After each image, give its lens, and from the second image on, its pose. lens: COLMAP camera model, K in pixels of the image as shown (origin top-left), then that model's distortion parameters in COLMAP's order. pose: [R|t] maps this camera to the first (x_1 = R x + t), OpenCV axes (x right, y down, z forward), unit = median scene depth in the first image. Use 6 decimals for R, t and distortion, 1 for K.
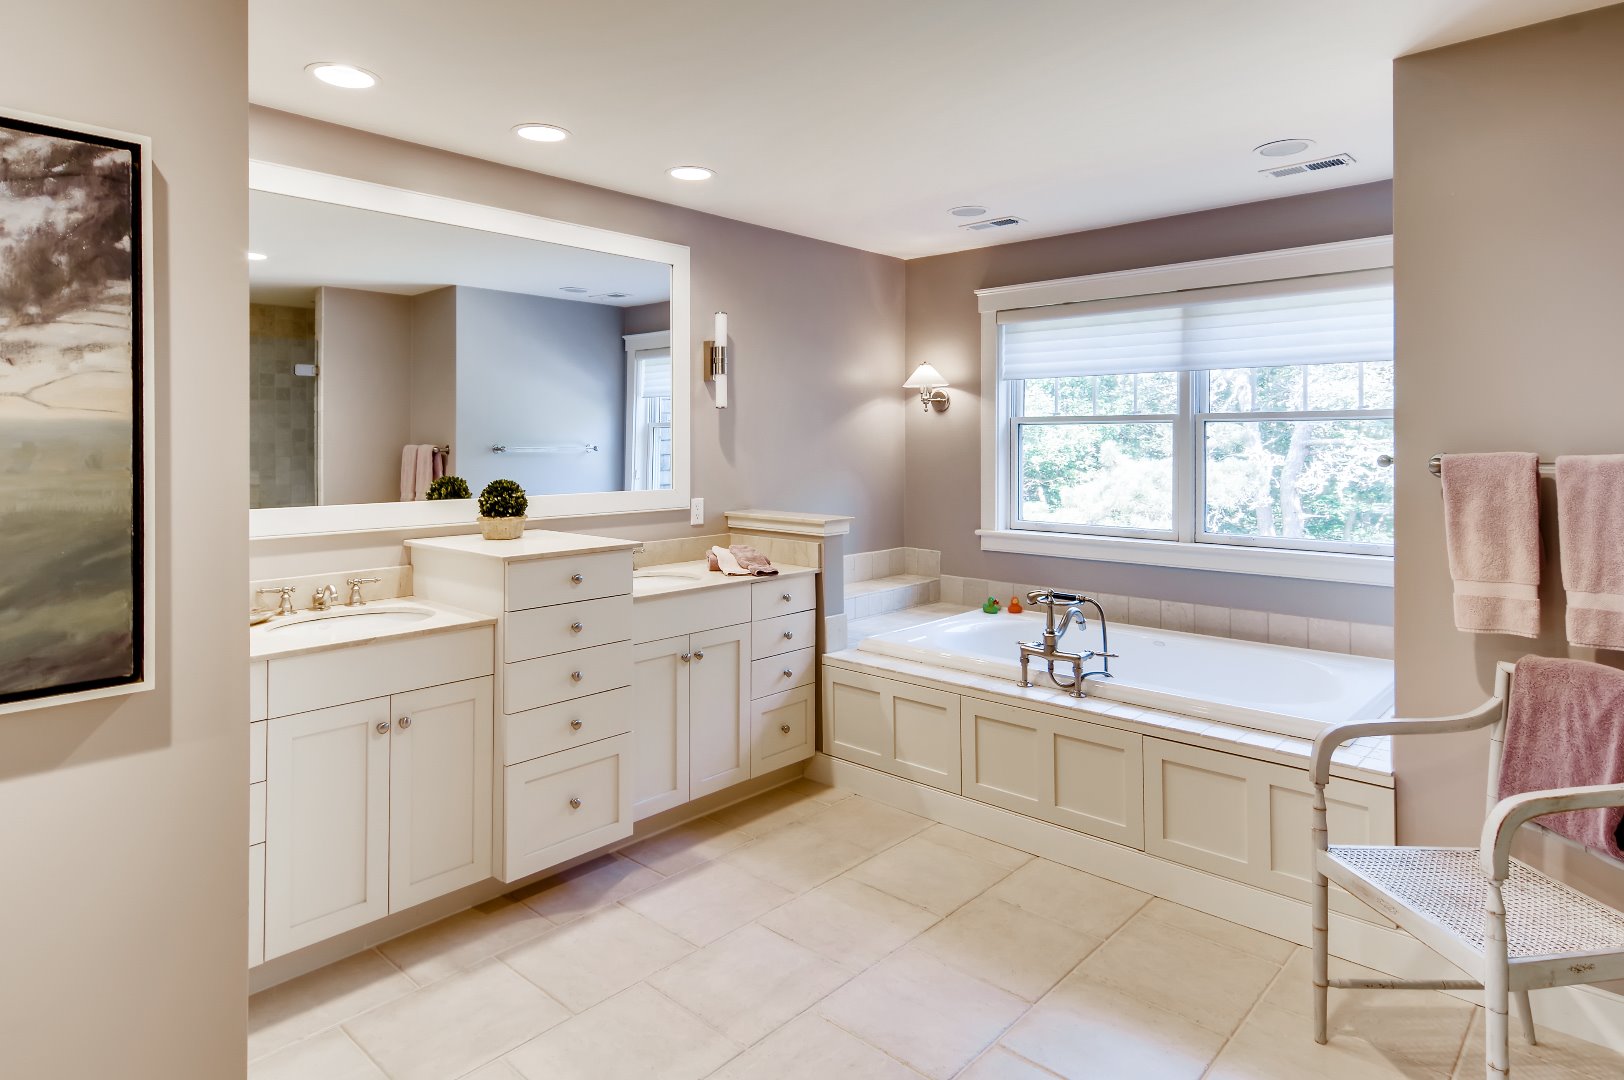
lens RADIAL K [[912.0, 0, 814.4], [0, 912.0, 439.0], [0, 0, 1]] dist [-0.000924, -0.000370]
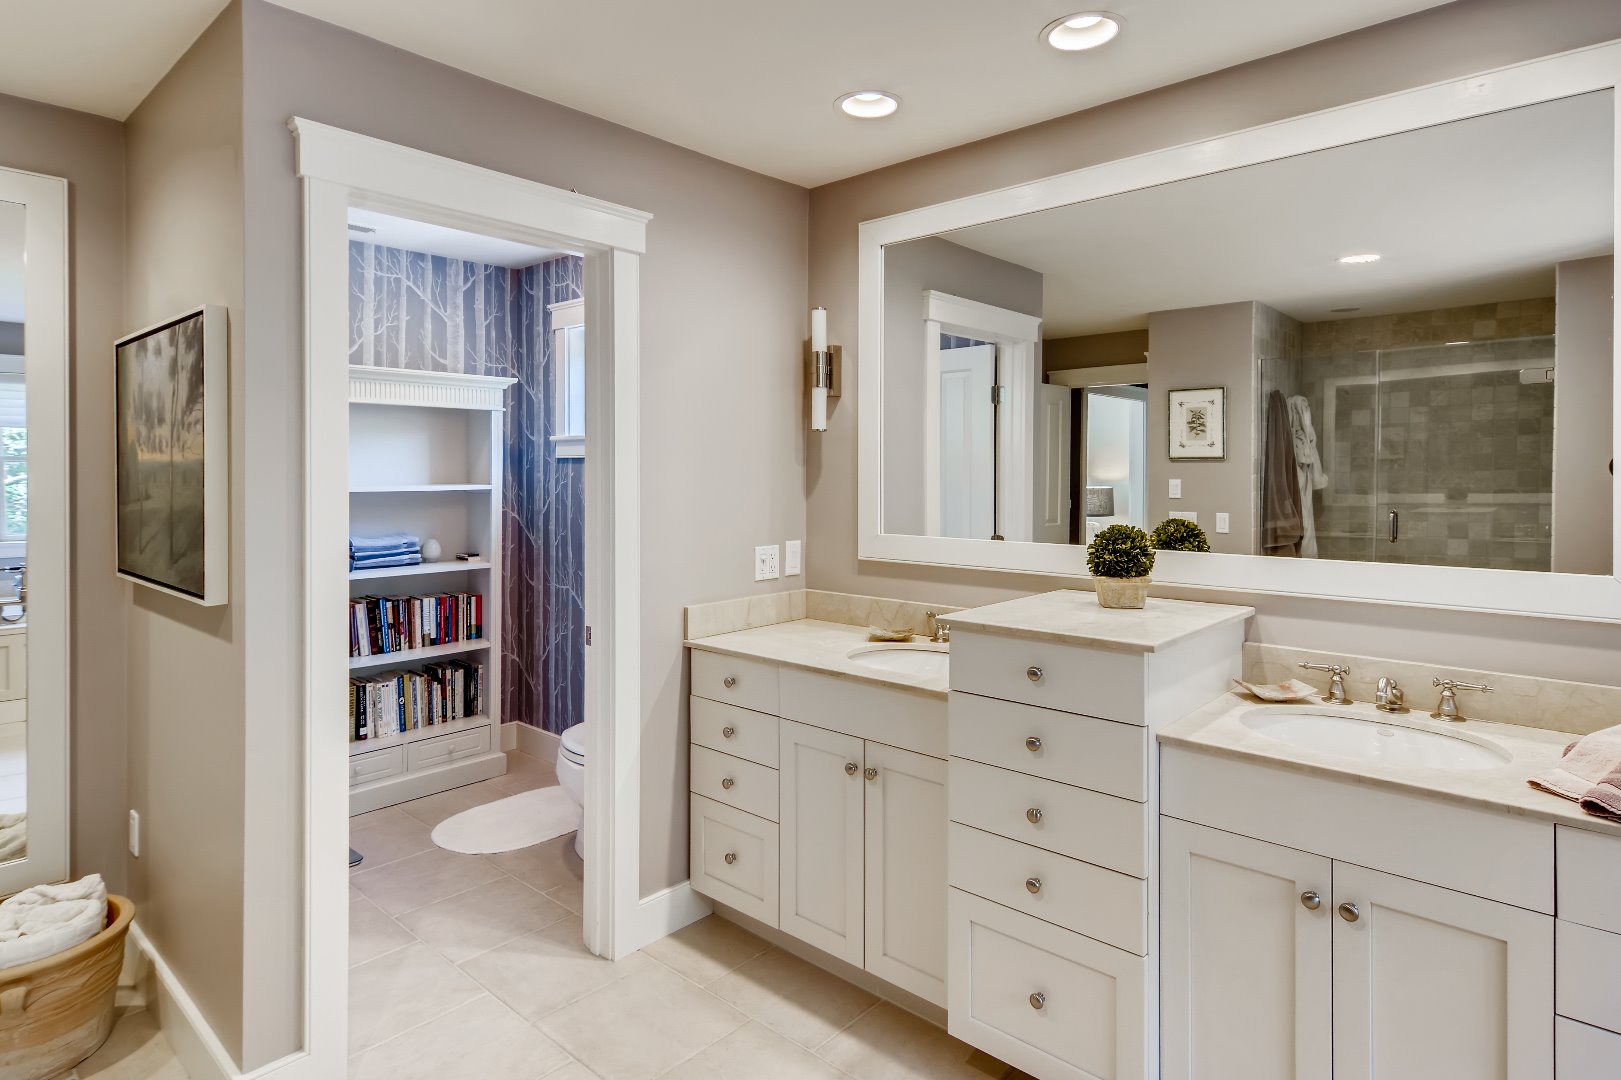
lens RADIAL K [[895.8, 0, 807.8], [0, 895.8, 478.8], [0, 0, 1]] dist [0.001725, 0.000847]
pose [[0.004515, 0.011909, -0.999919, 0.697651], [0.000712, 0.999929, 0.011912, 0.001222], [0.999990, -0.000766, 0.004506, 1.427353]]
